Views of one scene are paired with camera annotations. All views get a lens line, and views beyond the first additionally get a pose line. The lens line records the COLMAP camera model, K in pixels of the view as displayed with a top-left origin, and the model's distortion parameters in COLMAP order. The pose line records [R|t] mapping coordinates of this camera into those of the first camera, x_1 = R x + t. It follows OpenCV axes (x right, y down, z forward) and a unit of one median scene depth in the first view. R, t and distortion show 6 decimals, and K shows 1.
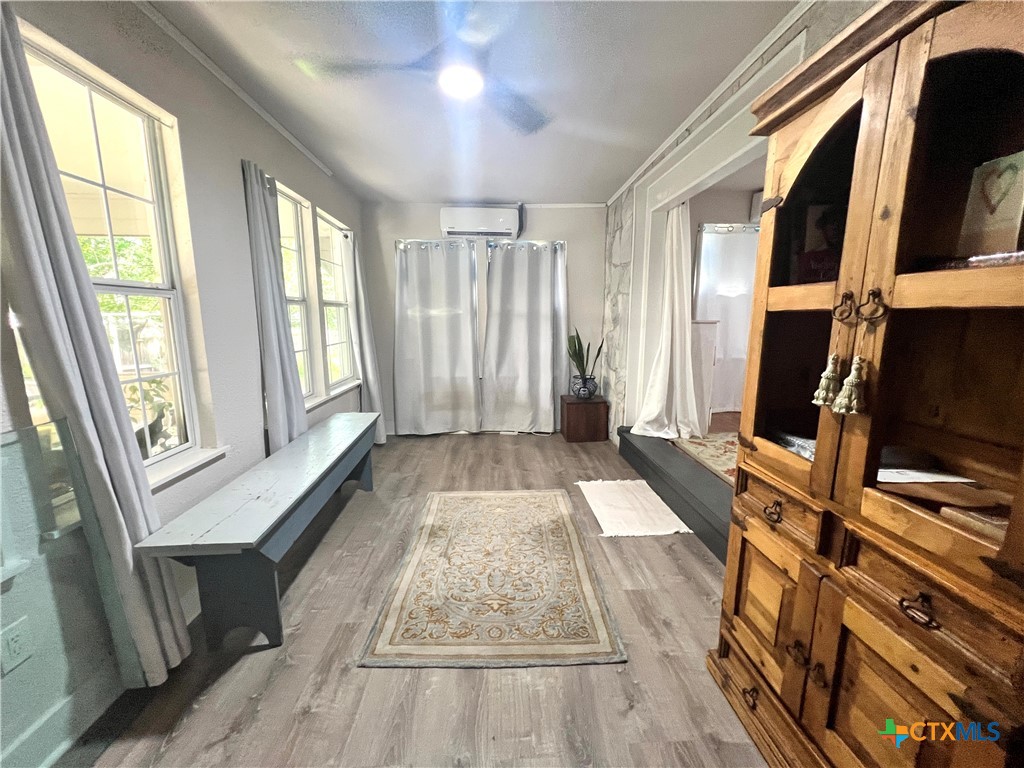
lens RADIAL K [[410.1, 0, 512.6], [0, 410.1, 383.9], [0, 0, 1]] dist [-0.001360, 0.000171]
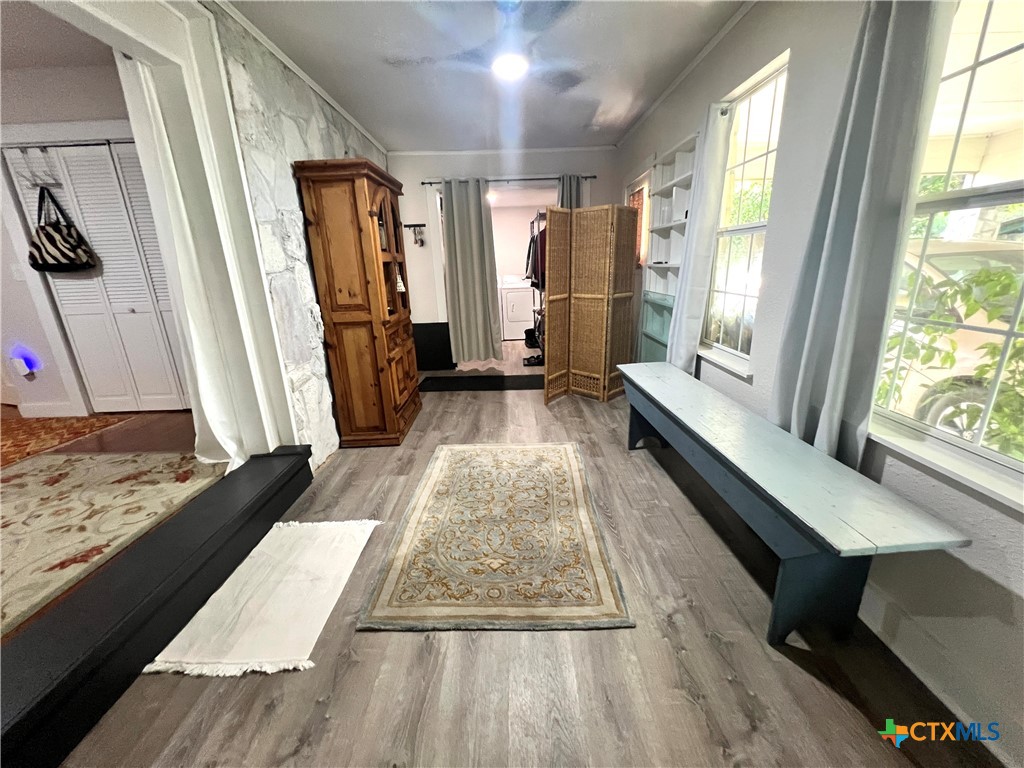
lens RADIAL K [[410.1, 0, 514.5], [0, 410.1, 386.5], [0, 0, 1]] dist [-0.001360, 0.000171]
pose [[-0.998518, 0.023978, 0.048864, -0.086254], [0.043030, 0.897518, 0.438872, -0.194535], [-0.033333, 0.440324, -0.897220, 1.233376]]
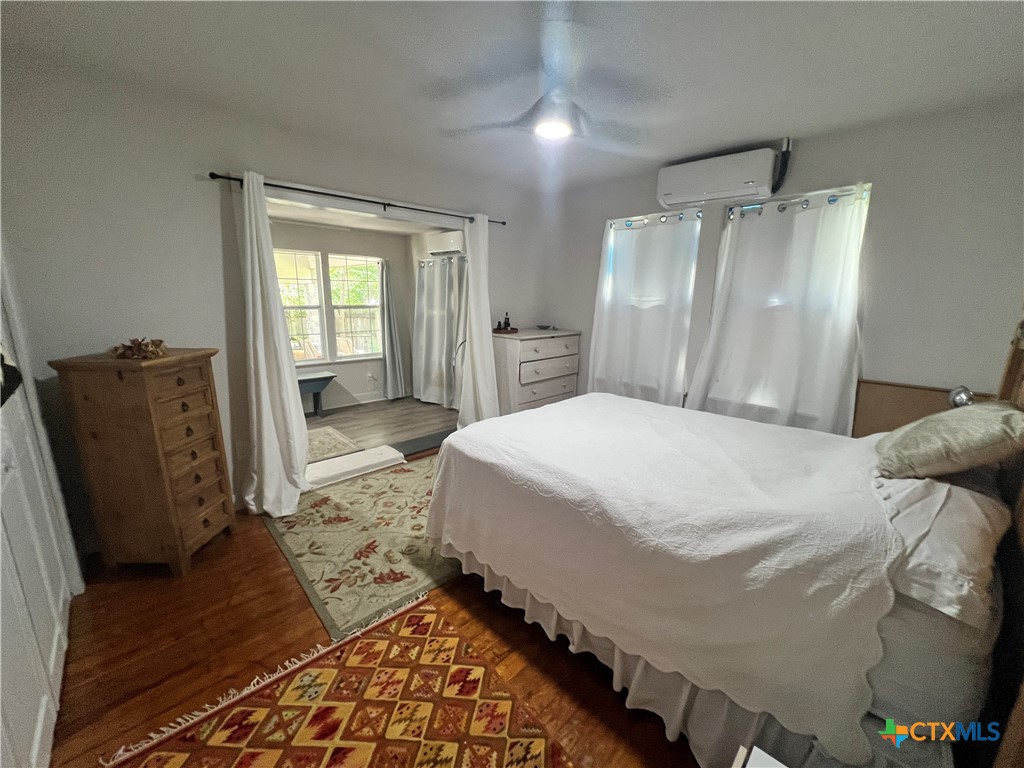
lens RADIAL K [[410.1, 0, 509.9], [0, 410.1, 385.6], [0, 0, 1]] dist [-0.001360, 0.000171]
pose [[0.653448, 0.173555, -0.736807, 1.362919], [-0.139325, 0.984308, 0.108291, -0.163299], [0.744039, 0.031893, 0.667375, 0.405787]]
